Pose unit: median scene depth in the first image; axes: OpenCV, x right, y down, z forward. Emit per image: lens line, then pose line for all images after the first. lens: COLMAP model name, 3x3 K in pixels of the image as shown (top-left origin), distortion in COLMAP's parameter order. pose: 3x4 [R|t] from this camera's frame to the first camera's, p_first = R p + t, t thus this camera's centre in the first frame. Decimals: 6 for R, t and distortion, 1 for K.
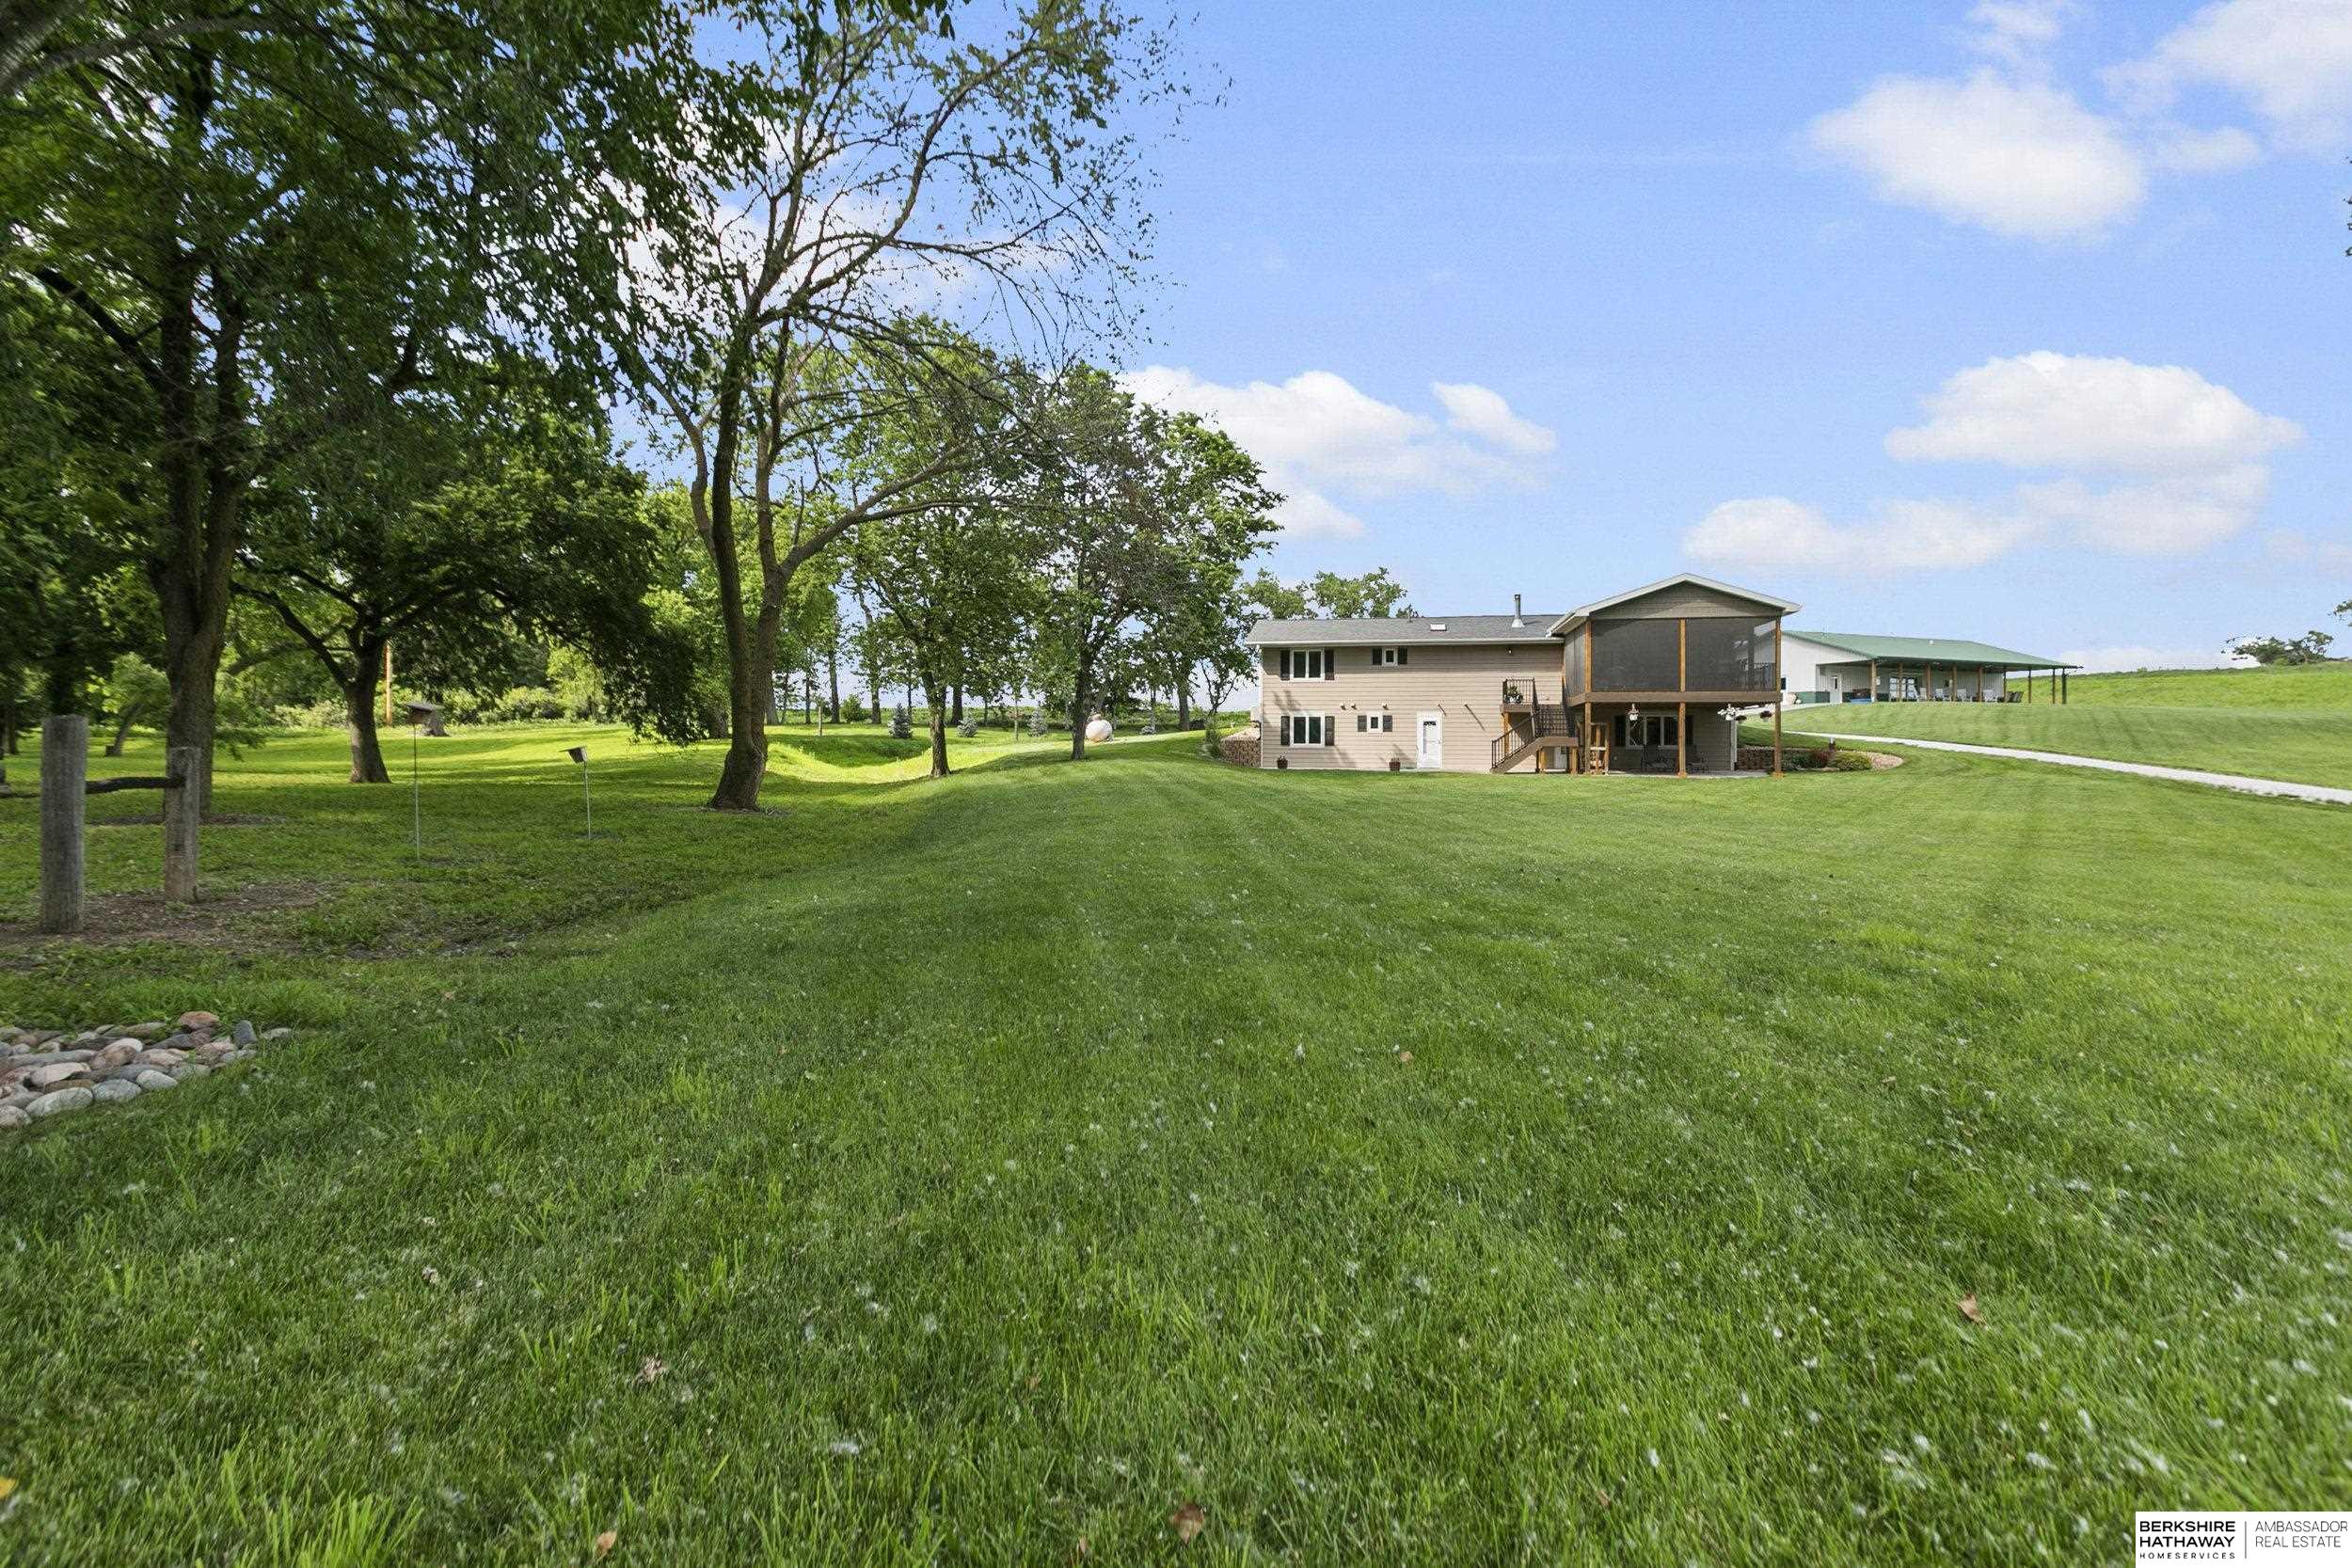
lens RADIAL K [[1067.2, 0, 1187.8], [0, 1067.2, 764.7], [0, 0, 1]] dist [-0.002364, -0.000059]
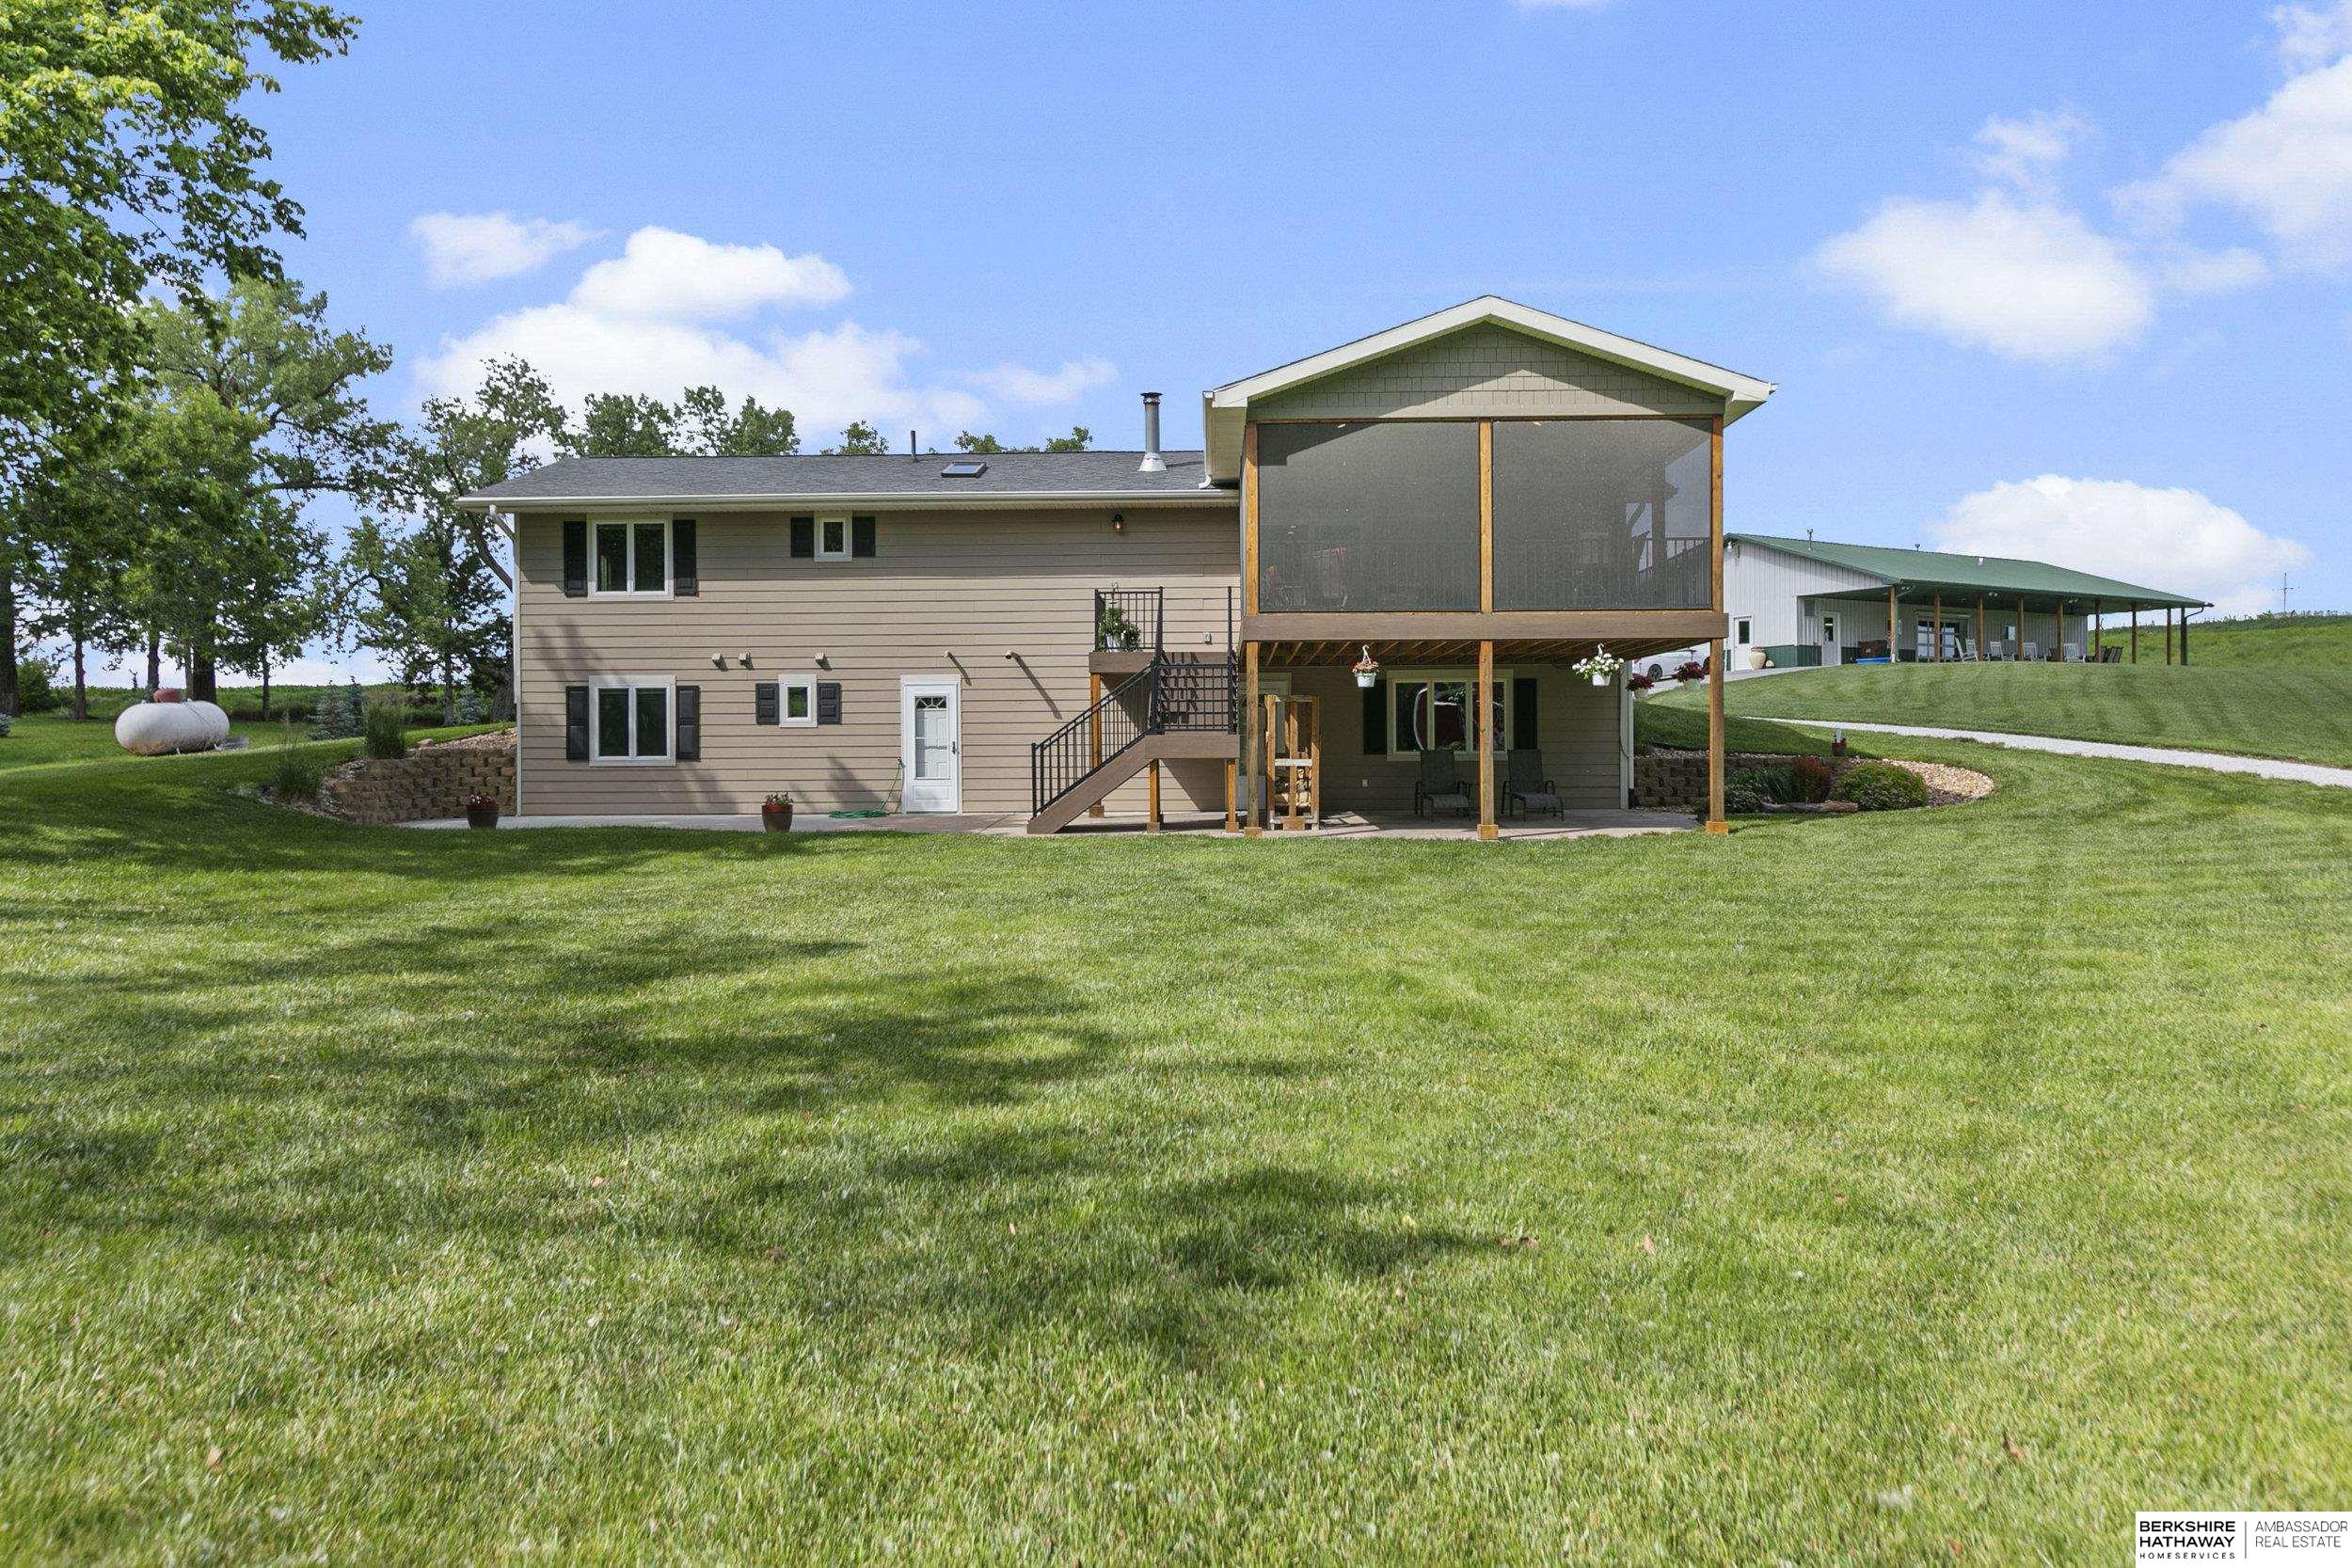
lens RADIAL K [[1678.3, 0, 1173.6], [0, 1678.3, 796.5], [0, 0, 1]] dist [-0.008028, -0.000544]
pose [[0.984311, -0.016843, 0.175634, 0.203273], [0.014864, 0.999810, 0.012578, -0.009575], [-0.175813, -0.009770, 0.984375, 0.351377]]
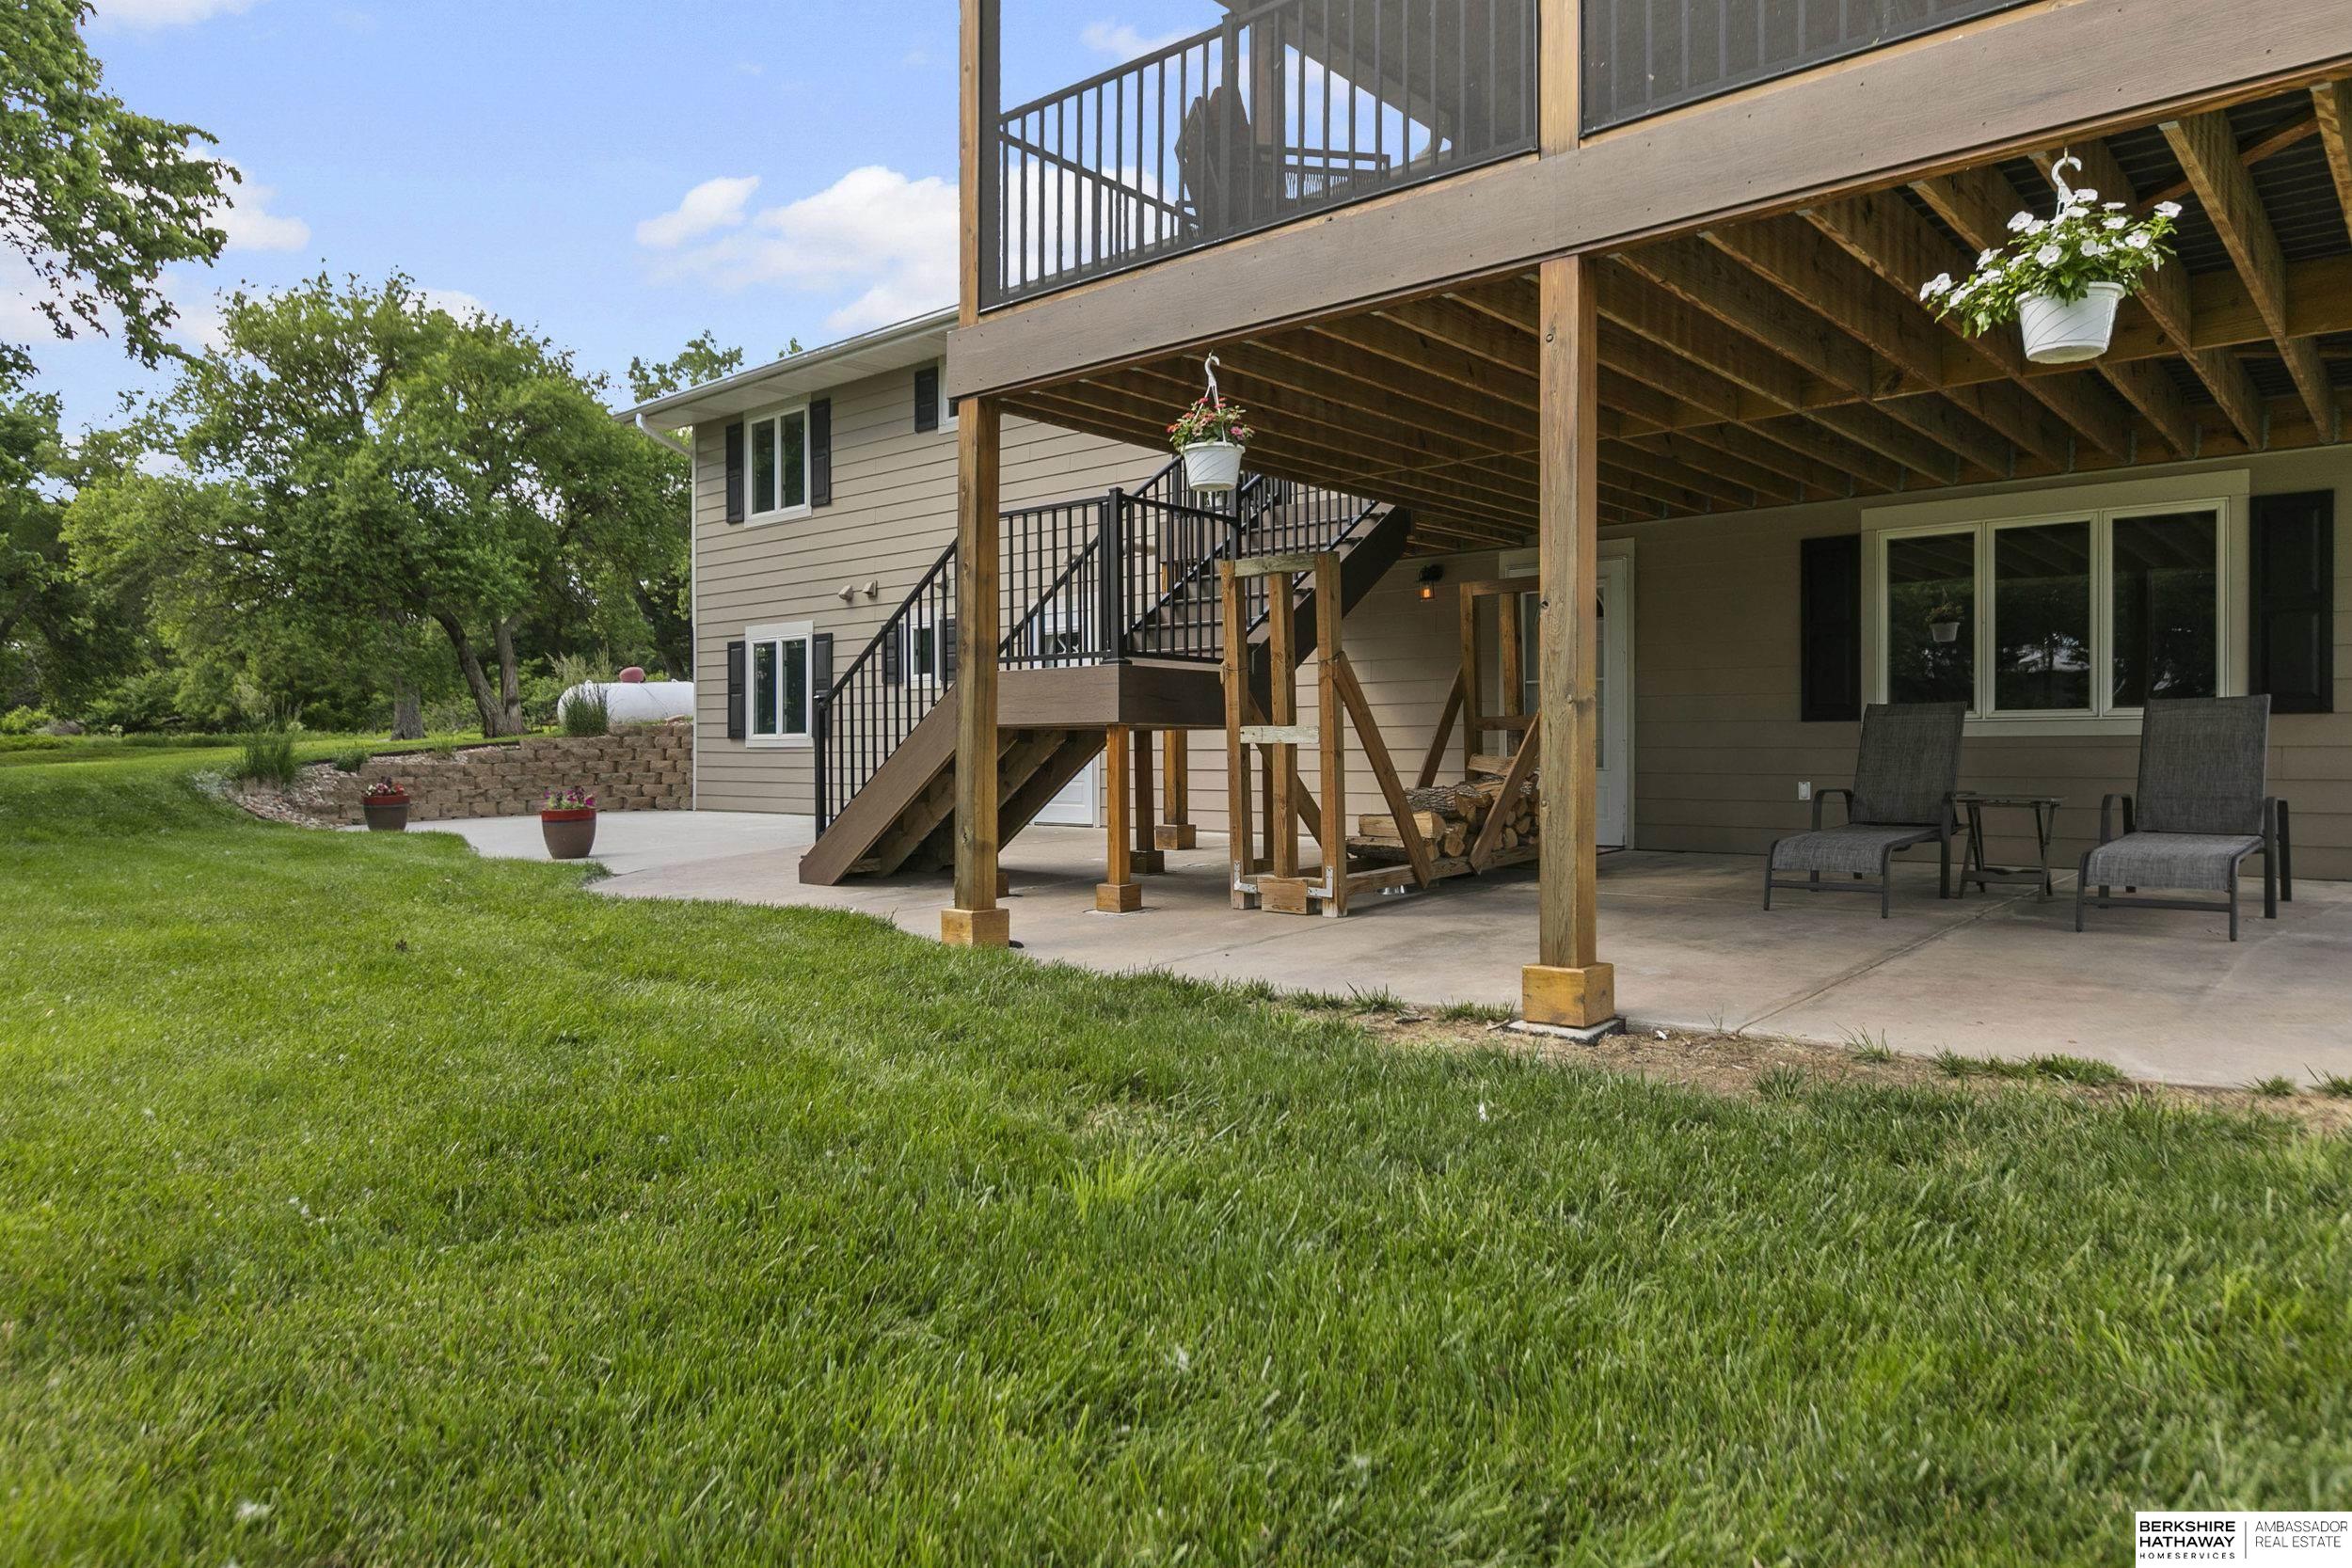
lens RADIAL K [[1471.7, 0, 1173.0], [0, 1471.7, 775.2], [0, 0, 1]] dist [-0.000462, 0.000089]
pose [[0.865113, -0.011981, -0.501435, 0.413019], [0.020229, 0.999735, 0.011014, -0.010674], [0.501170, -0.019672, 0.865125, 0.713954]]
